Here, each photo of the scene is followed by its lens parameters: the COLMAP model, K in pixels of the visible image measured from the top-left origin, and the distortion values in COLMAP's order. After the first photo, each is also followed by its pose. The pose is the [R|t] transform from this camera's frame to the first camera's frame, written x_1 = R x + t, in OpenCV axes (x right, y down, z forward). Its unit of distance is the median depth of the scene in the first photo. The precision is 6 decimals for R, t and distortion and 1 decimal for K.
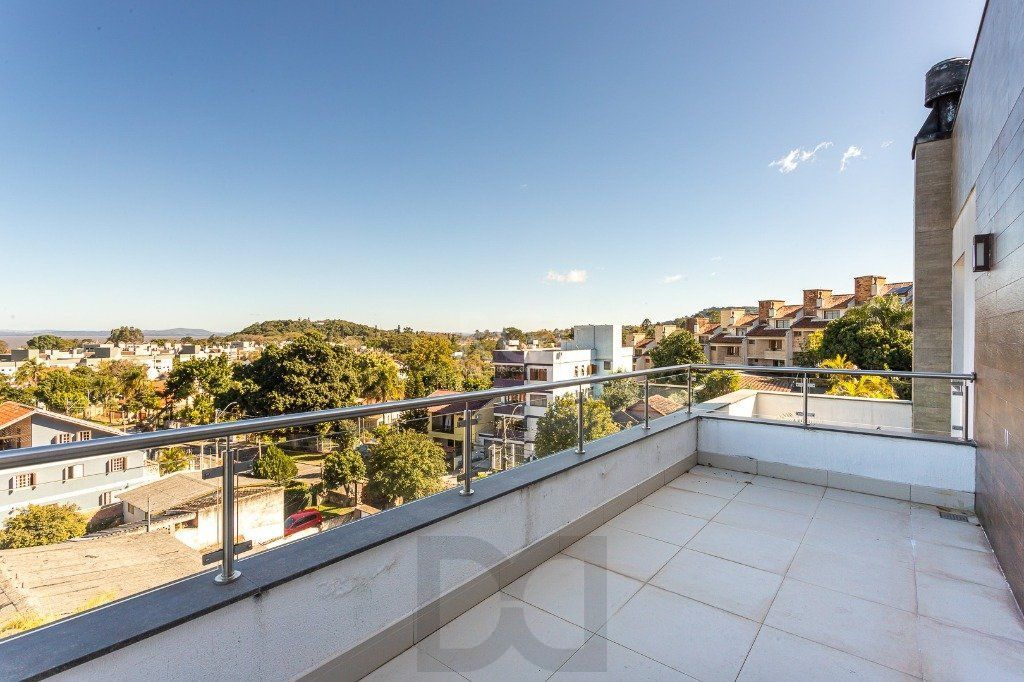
lens RADIAL K [[479.9, 0, 516.1], [0, 479.9, 340.4], [0, 0, 1]] dist [0.004087, -0.000216]
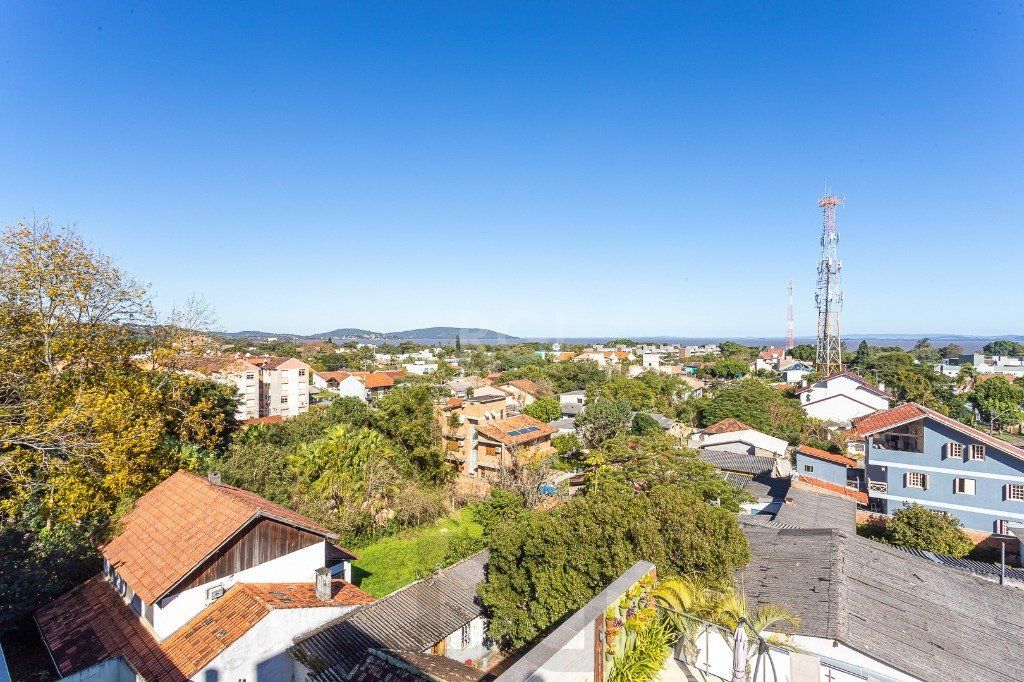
lens RADIAL K [[479.9, 0, 514.8], [0, 479.9, 340.0], [0, 0, 1]] dist [0.004087, -0.000216]
pose [[0.000161, 0.002128, -0.999998, 0.018835], [-0.013863, 0.999902, 0.002125, -0.001999], [0.999904, 0.013863, 0.000191, 0.068843]]
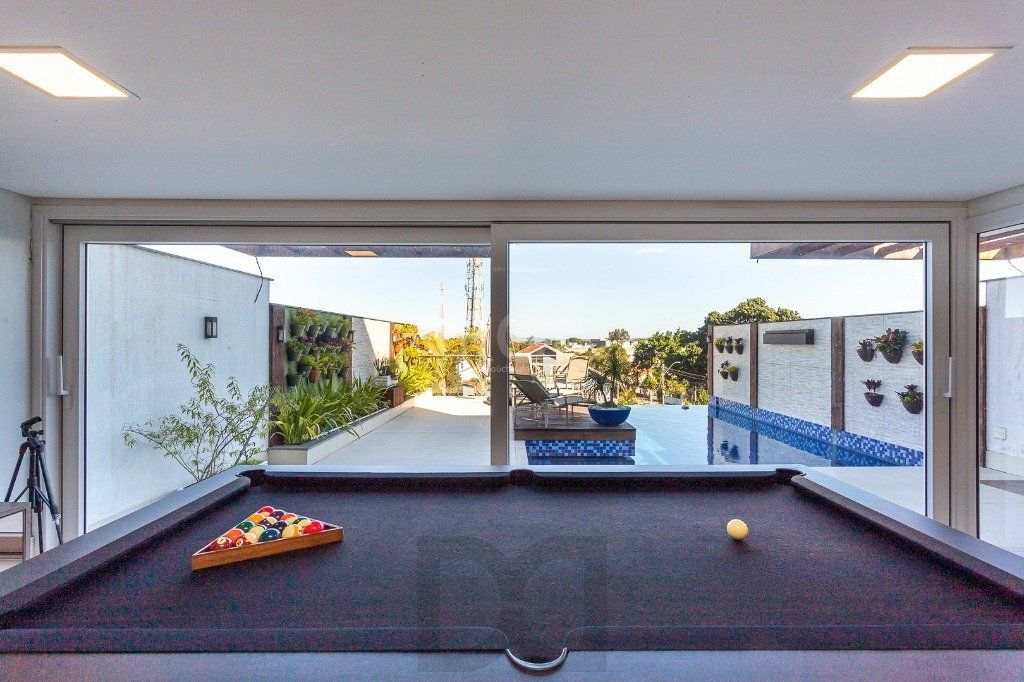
lens RADIAL K [[488.0, 0, 513.9], [0, 488.0, 339.7], [0, 0, 1]] dist [-0.001272, 0.000195]
pose [[0.623126, -0.003847, -0.782112, 0.040477], [-0.007521, 0.999912, -0.010910, 0.086385], [0.782085, 0.012681, 0.623043, 0.021015]]
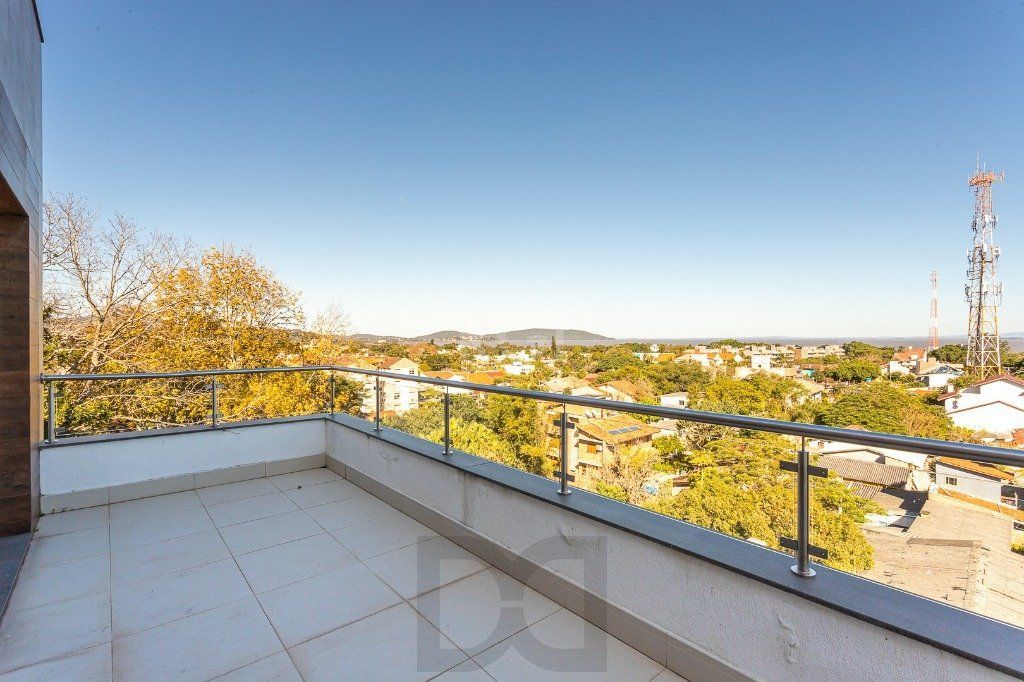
lens RADIAL K [[479.9, 0, 513.4], [0, 479.9, 341.1], [0, 0, 1]] dist [0.004087, -0.000216]
pose [[-0.197658, 0.002127, -0.980269, 0.051056], [-0.008684, 0.999955, 0.003921, -0.000336], [0.980233, 0.009288, -0.197631, 0.059874]]
